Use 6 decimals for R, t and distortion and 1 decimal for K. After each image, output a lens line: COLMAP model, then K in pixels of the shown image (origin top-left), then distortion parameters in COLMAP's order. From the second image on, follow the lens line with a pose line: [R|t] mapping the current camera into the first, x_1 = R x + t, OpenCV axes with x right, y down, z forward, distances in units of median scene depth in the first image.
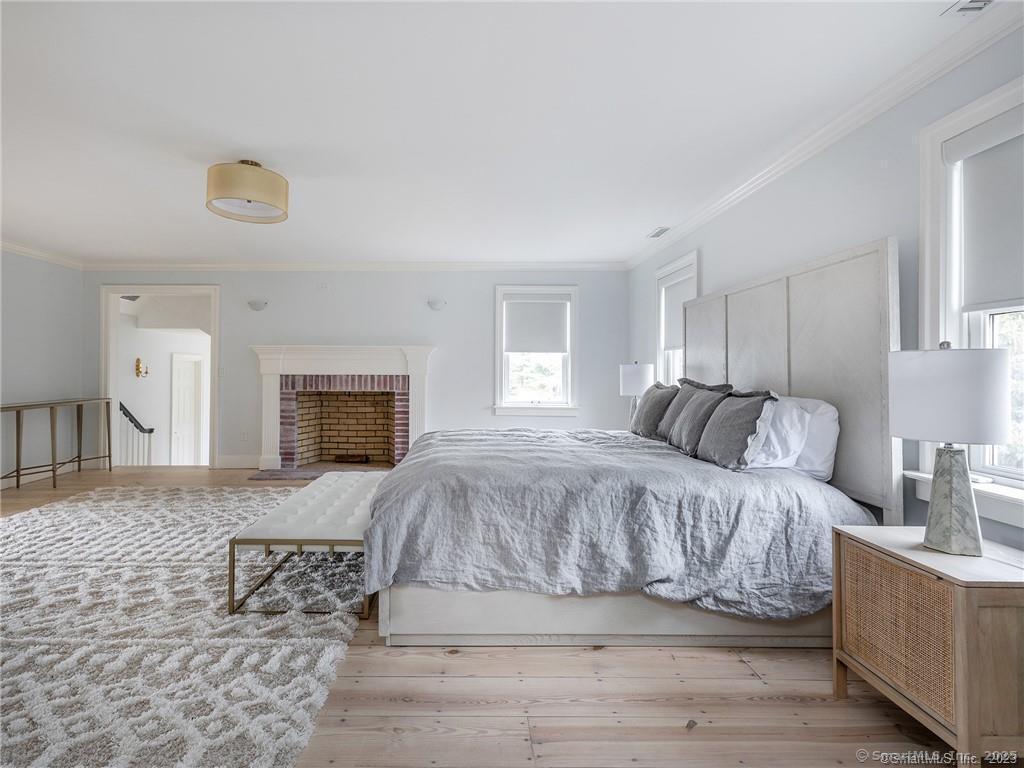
lens RADIAL K [[510.4, 0, 513.0], [0, 510.4, 375.0], [0, 0, 1]] dist [0.012996, -0.005074]
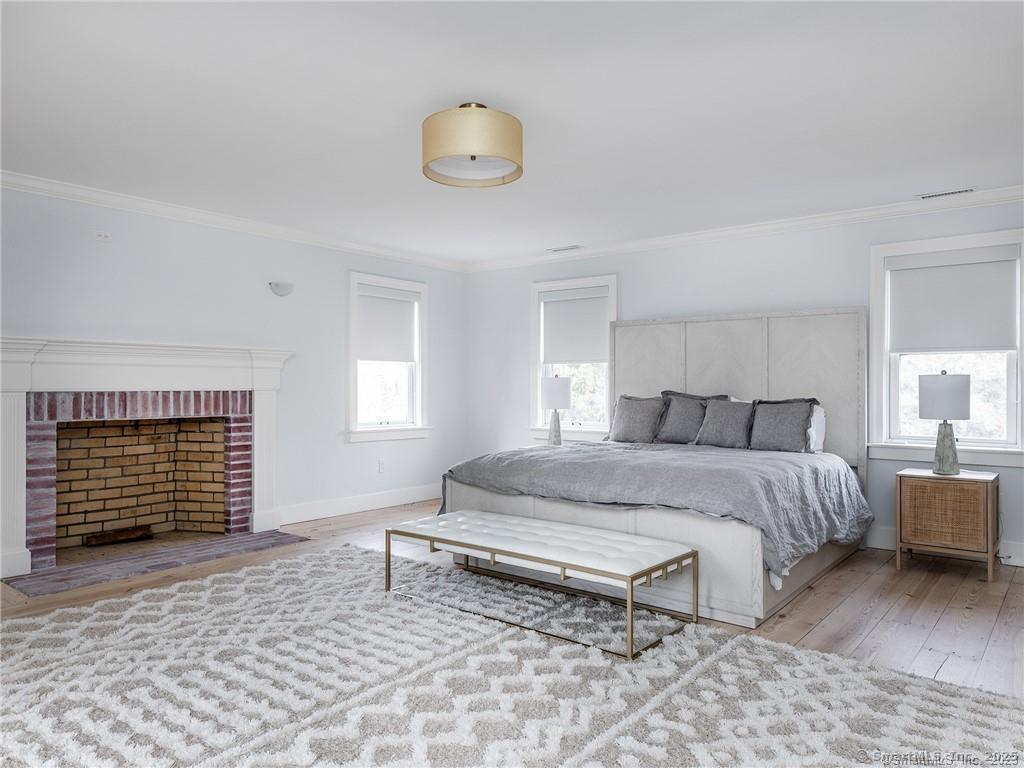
lens RADIAL K [[682.0, 0, 512.0], [0, 682.0, 385.2], [0, 0, 1]] dist [0.012101, 0.002109]
pose [[0.637961, -0.002462, 0.770065, -0.672568], [0.005637, 0.999983, -0.001473, -0.003666], [-0.770048, 0.005280, 0.637964, 0.171481]]
